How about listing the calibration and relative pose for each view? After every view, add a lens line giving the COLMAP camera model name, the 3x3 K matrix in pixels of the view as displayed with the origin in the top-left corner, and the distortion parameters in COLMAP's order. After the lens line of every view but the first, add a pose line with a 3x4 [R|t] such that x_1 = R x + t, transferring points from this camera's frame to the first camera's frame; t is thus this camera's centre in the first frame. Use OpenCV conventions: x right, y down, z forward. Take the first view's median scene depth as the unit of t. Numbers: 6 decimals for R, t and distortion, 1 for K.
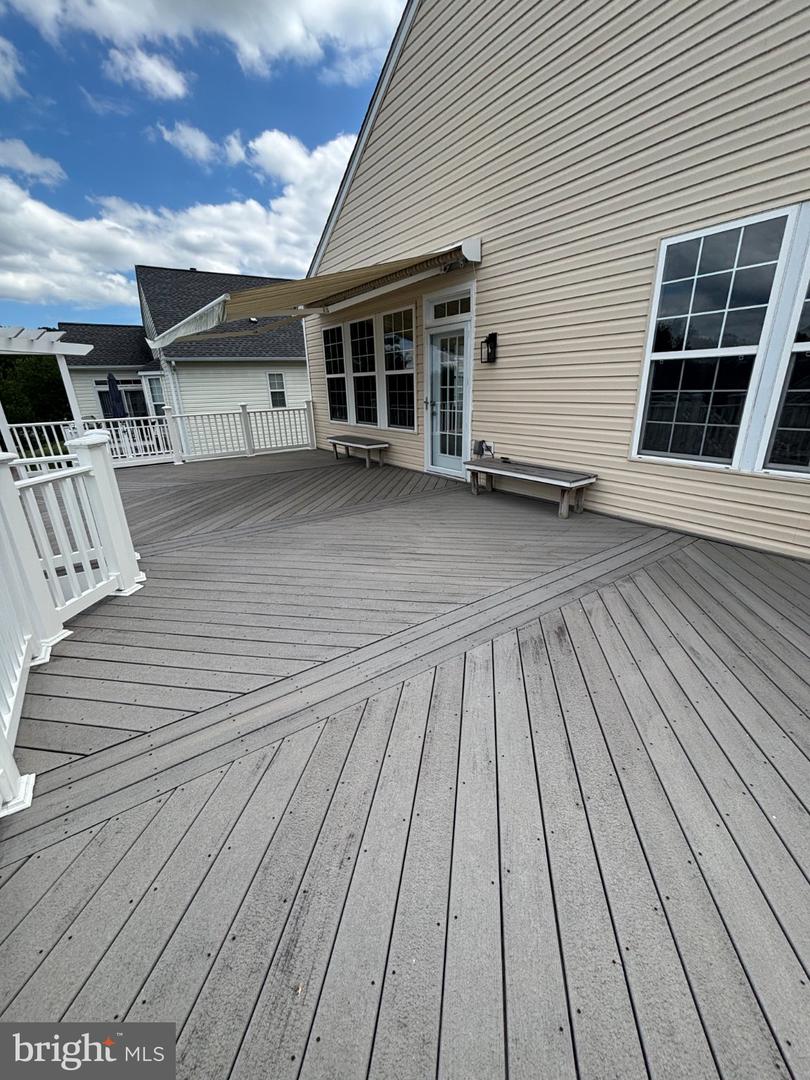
lens RADIAL K [[435.4, 0, 406.0], [0, 435.4, 541.3], [0, 0, 1]] dist [0.002097, 0.002013]
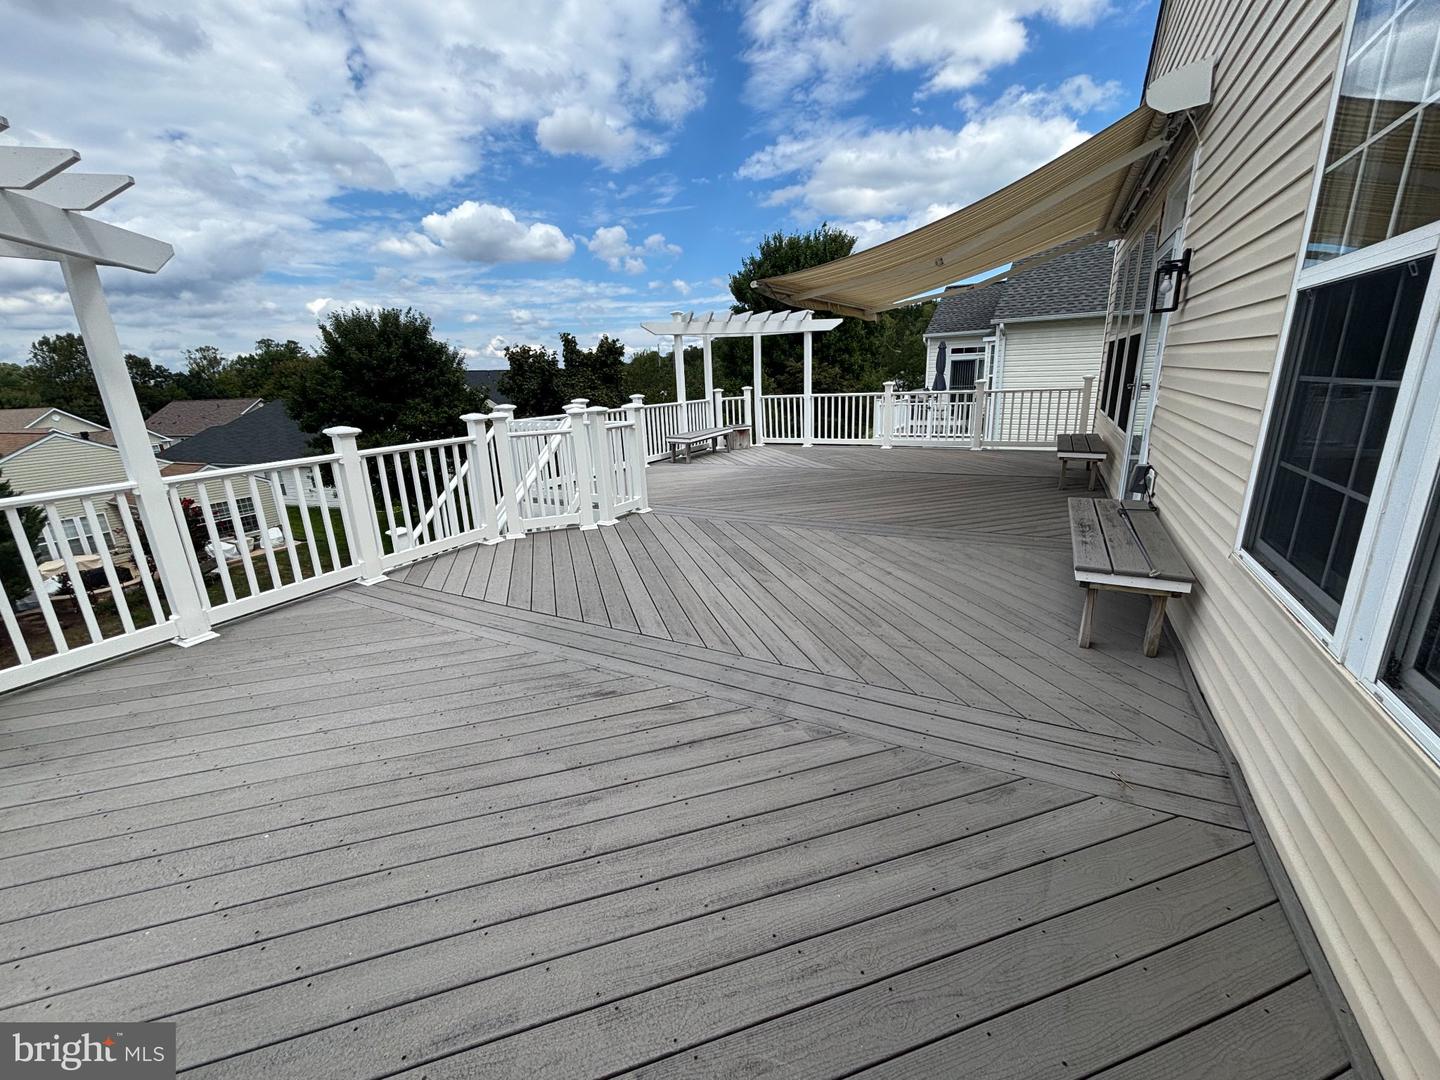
lens RADIAL K [[580.5, 0, 723.2], [0, 580.5, 534.2], [0, 0, 1]] dist [0.002097, 0.002013]
pose [[0.447923, 0.252362, -0.857717, 0.651233], [-0.282069, 0.950231, 0.132279, -0.131333], [0.848412, 0.182684, 0.496814, 0.324677]]
